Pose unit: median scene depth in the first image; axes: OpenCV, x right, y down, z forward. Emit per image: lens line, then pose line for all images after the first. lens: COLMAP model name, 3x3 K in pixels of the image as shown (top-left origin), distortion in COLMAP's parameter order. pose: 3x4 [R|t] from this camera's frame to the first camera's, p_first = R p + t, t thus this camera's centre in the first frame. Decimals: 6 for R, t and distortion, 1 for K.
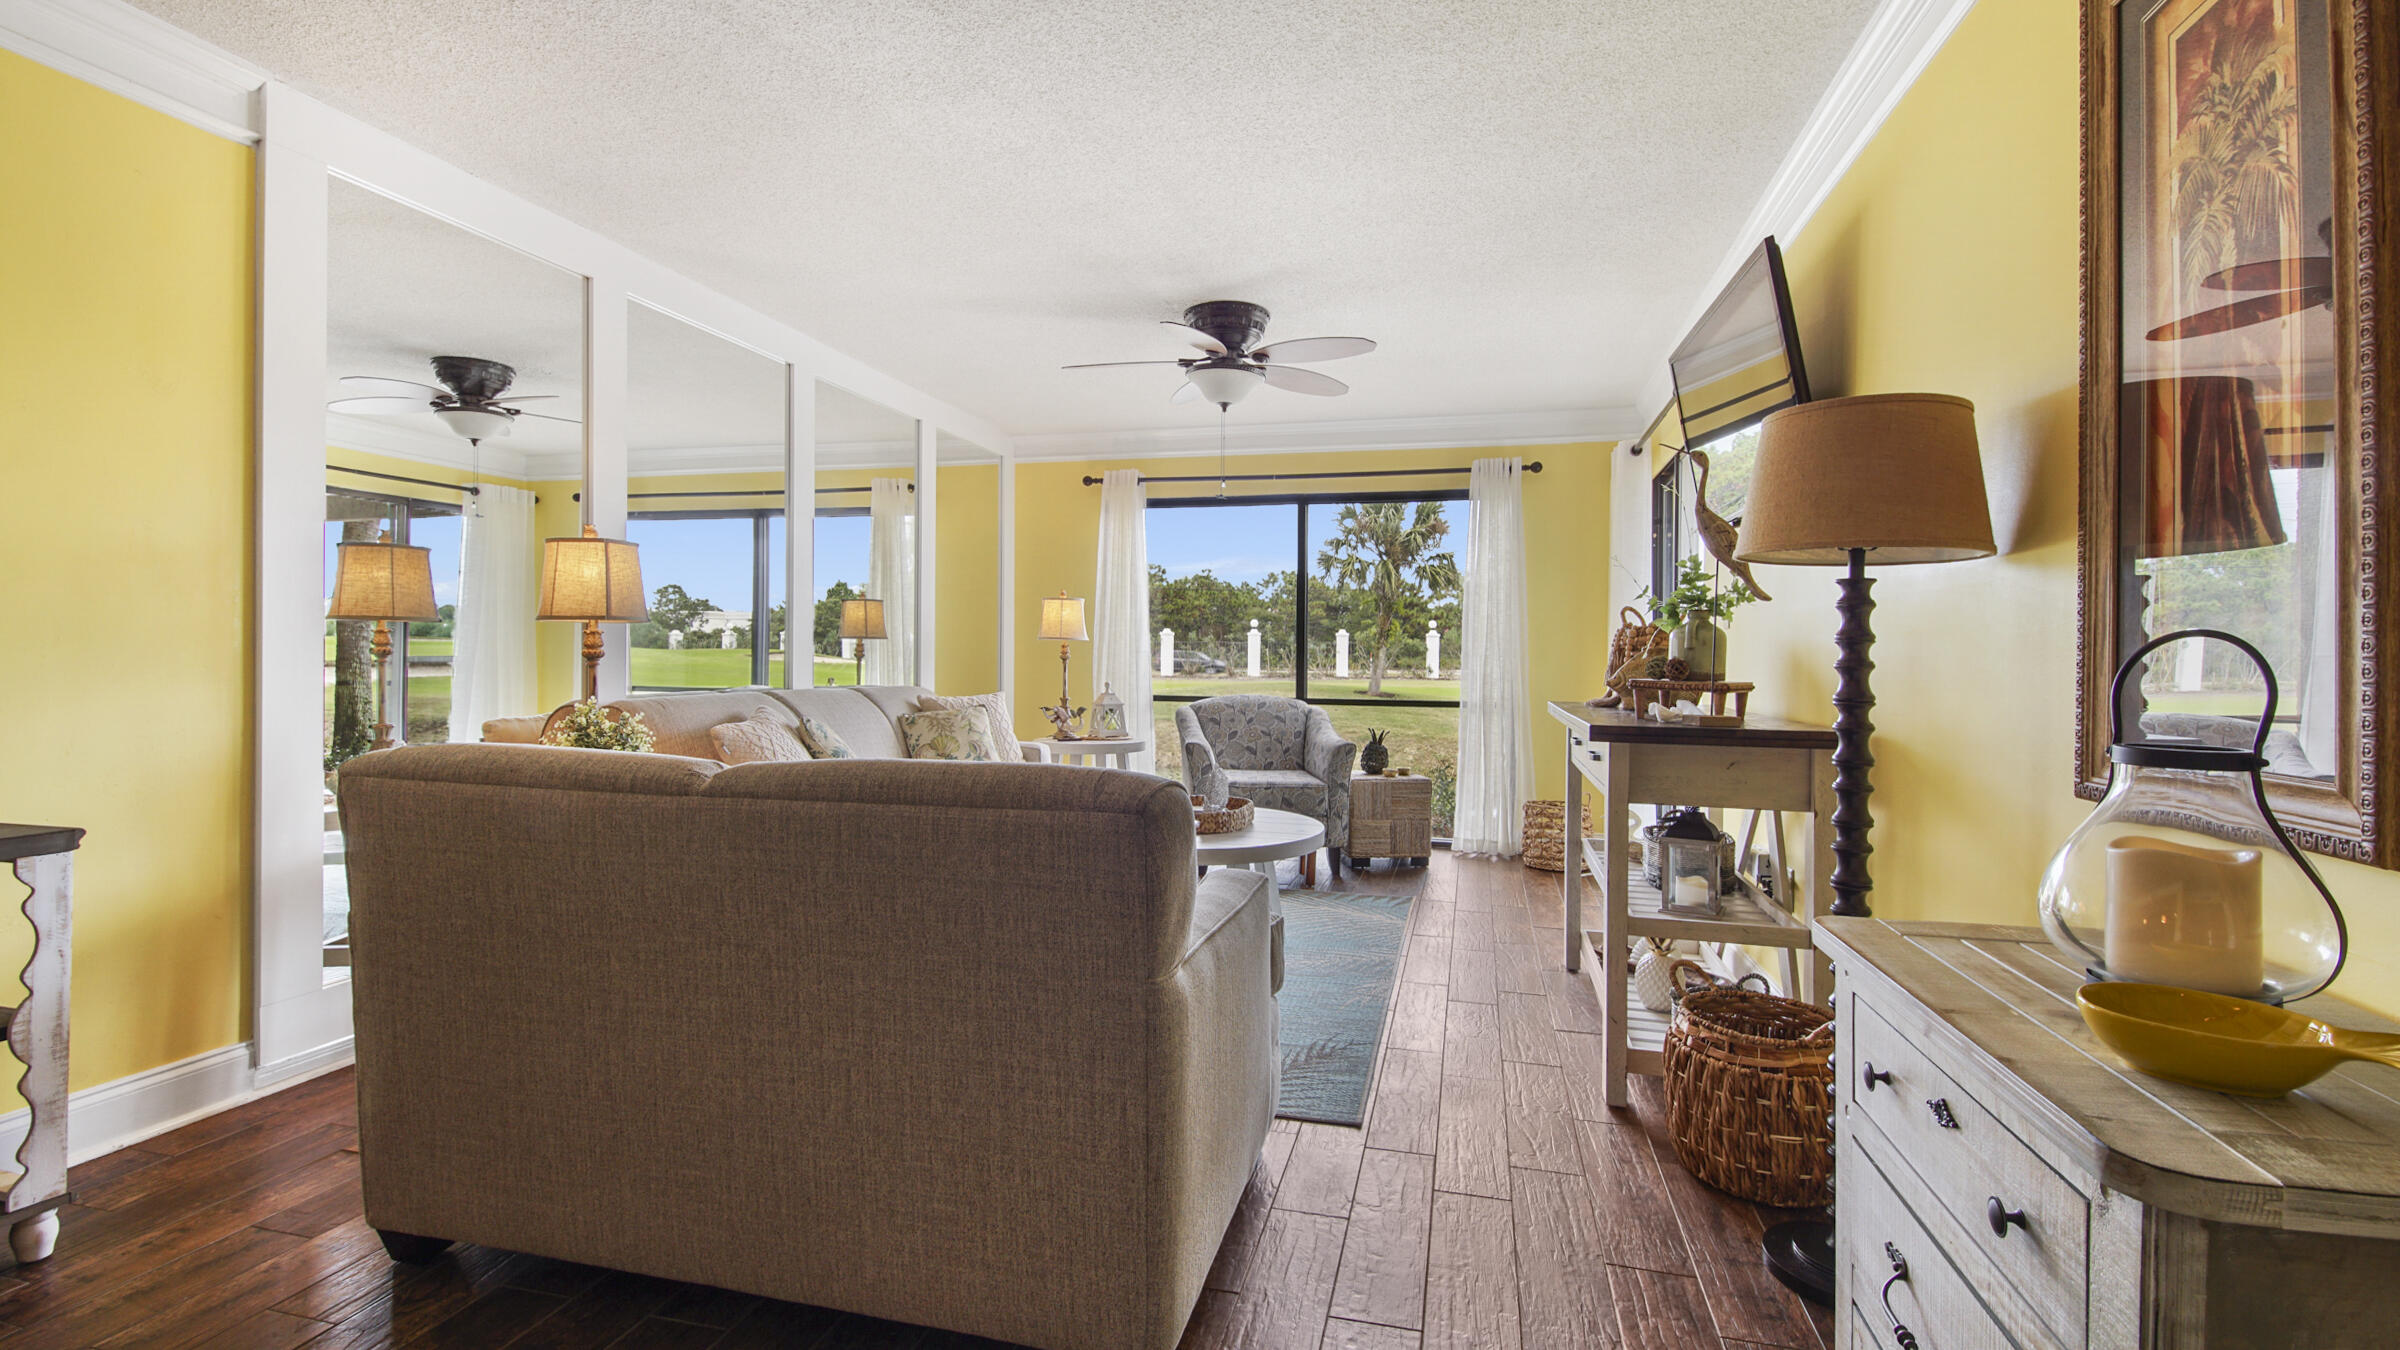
lens RADIAL K [[1275.7, 0, 1200.0], [0, 1275.7, 675.0], [0, 0, 1]] dist [-0.000471, -0.000020]
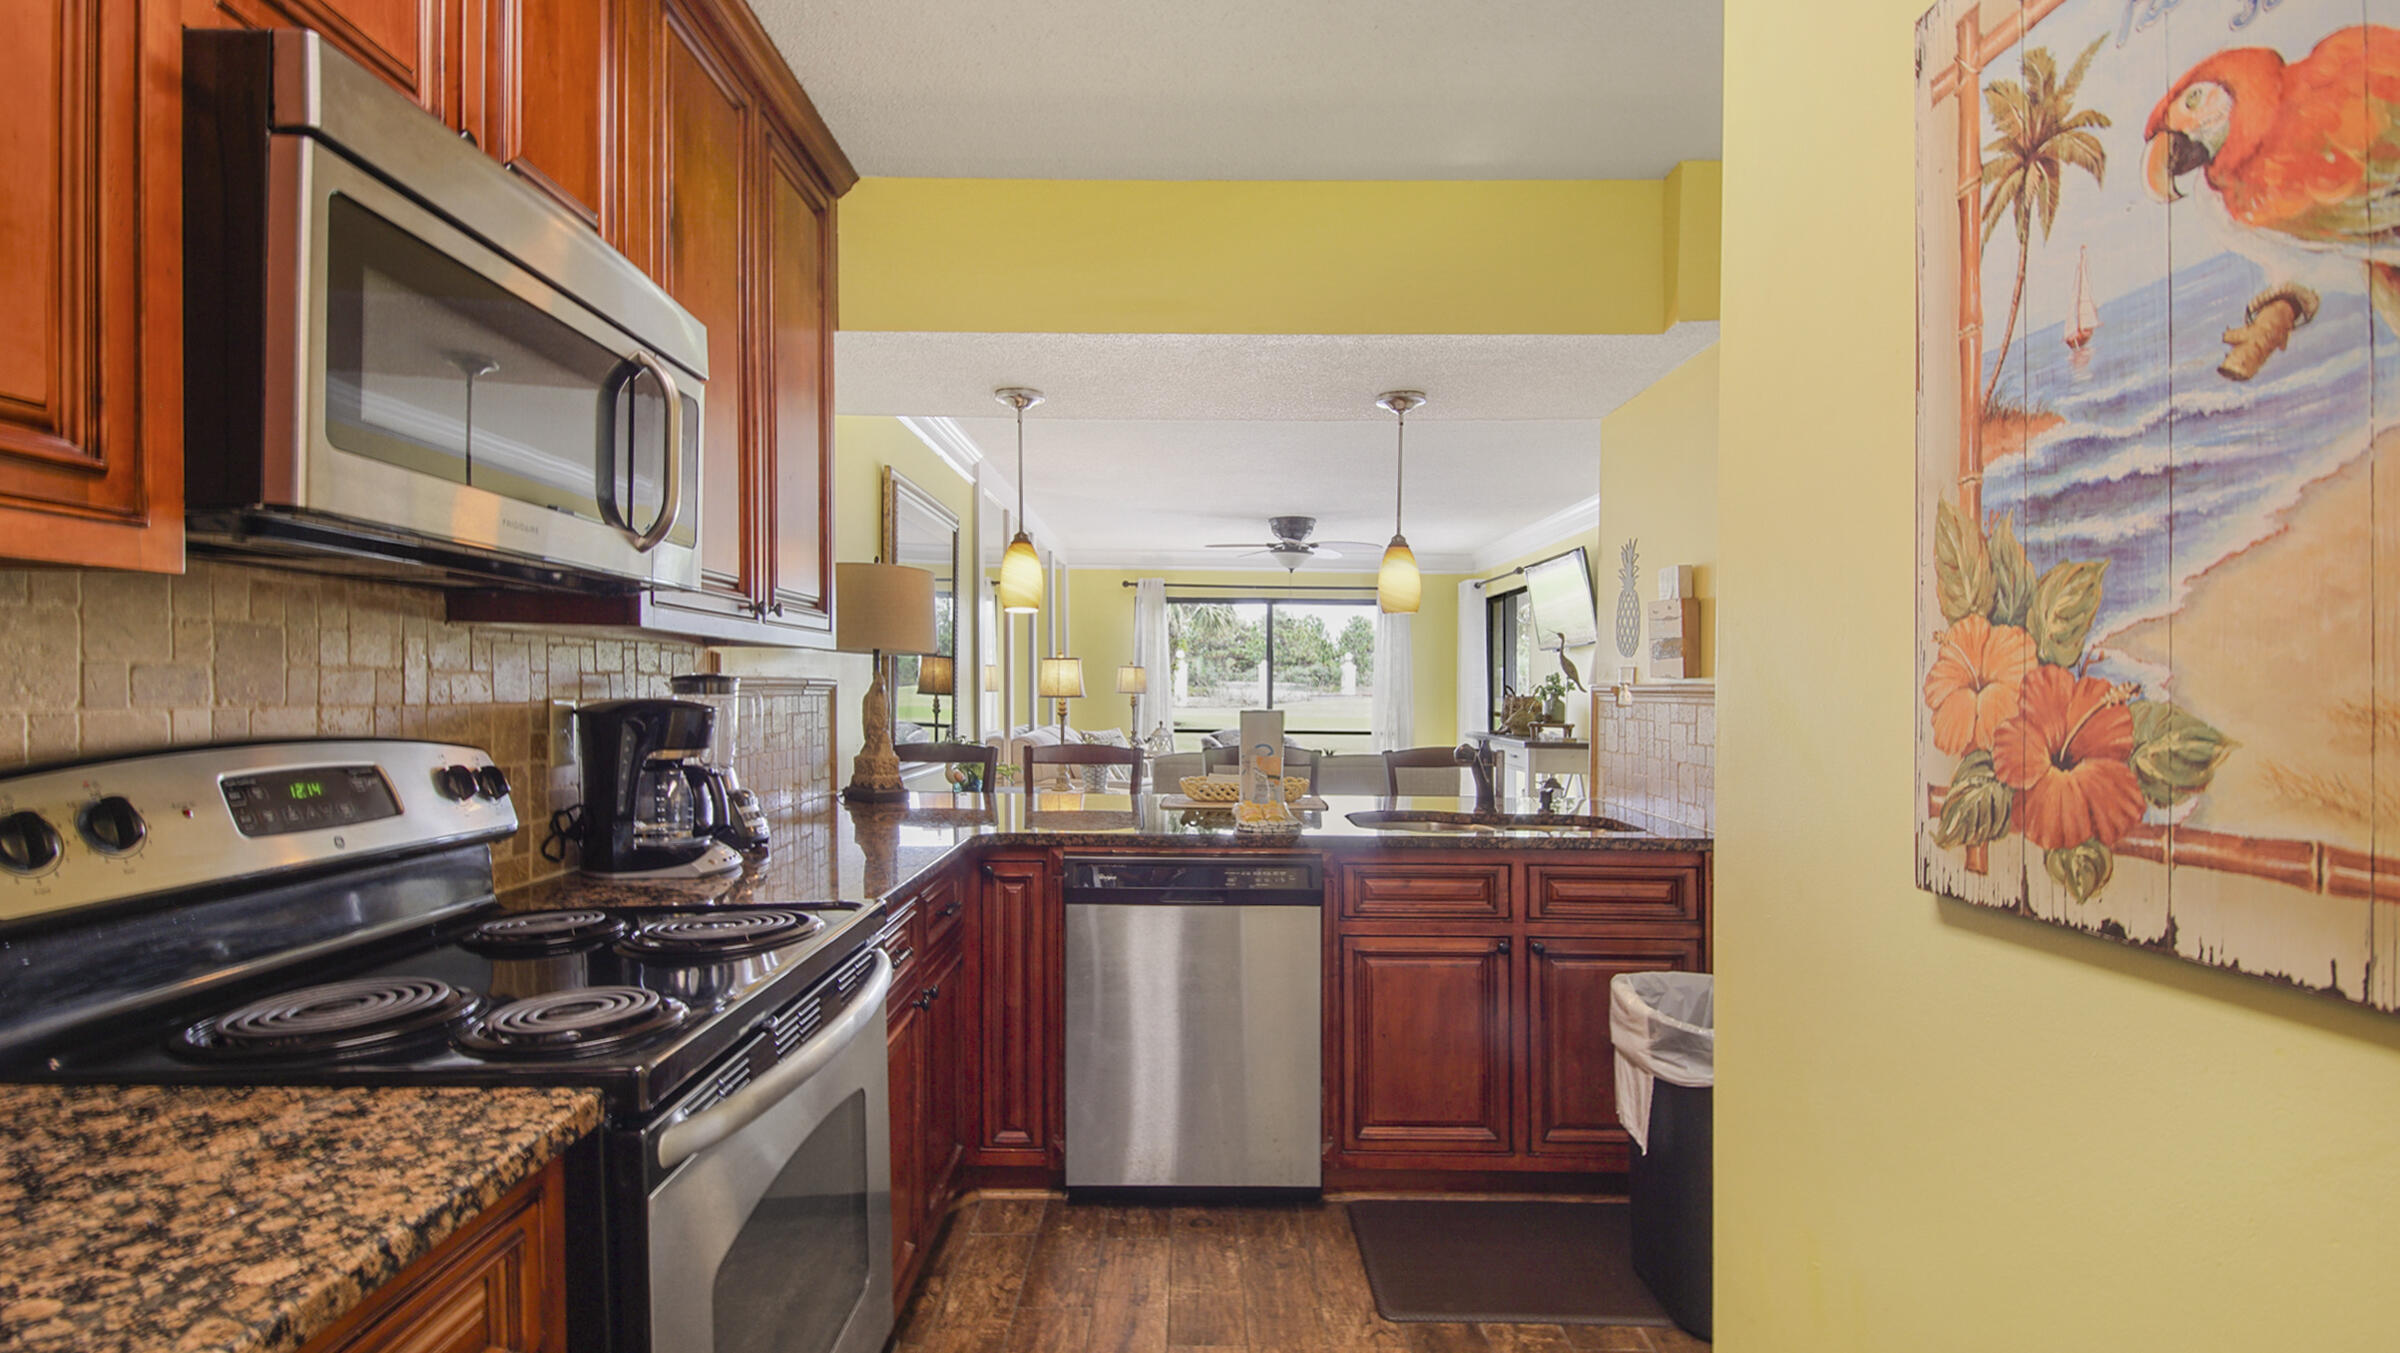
lens RADIAL K [[1275.7, 0, 1200.0], [0, 1275.7, 676.5], [0, 0, 1]] dist [-0.000471, -0.000020]
pose [[0.976320, -0.001516, 0.216325, -0.518981], [0.003764, 0.999943, -0.009983, -0.040714], [-0.216297, 0.010561, 0.976270, -0.798606]]
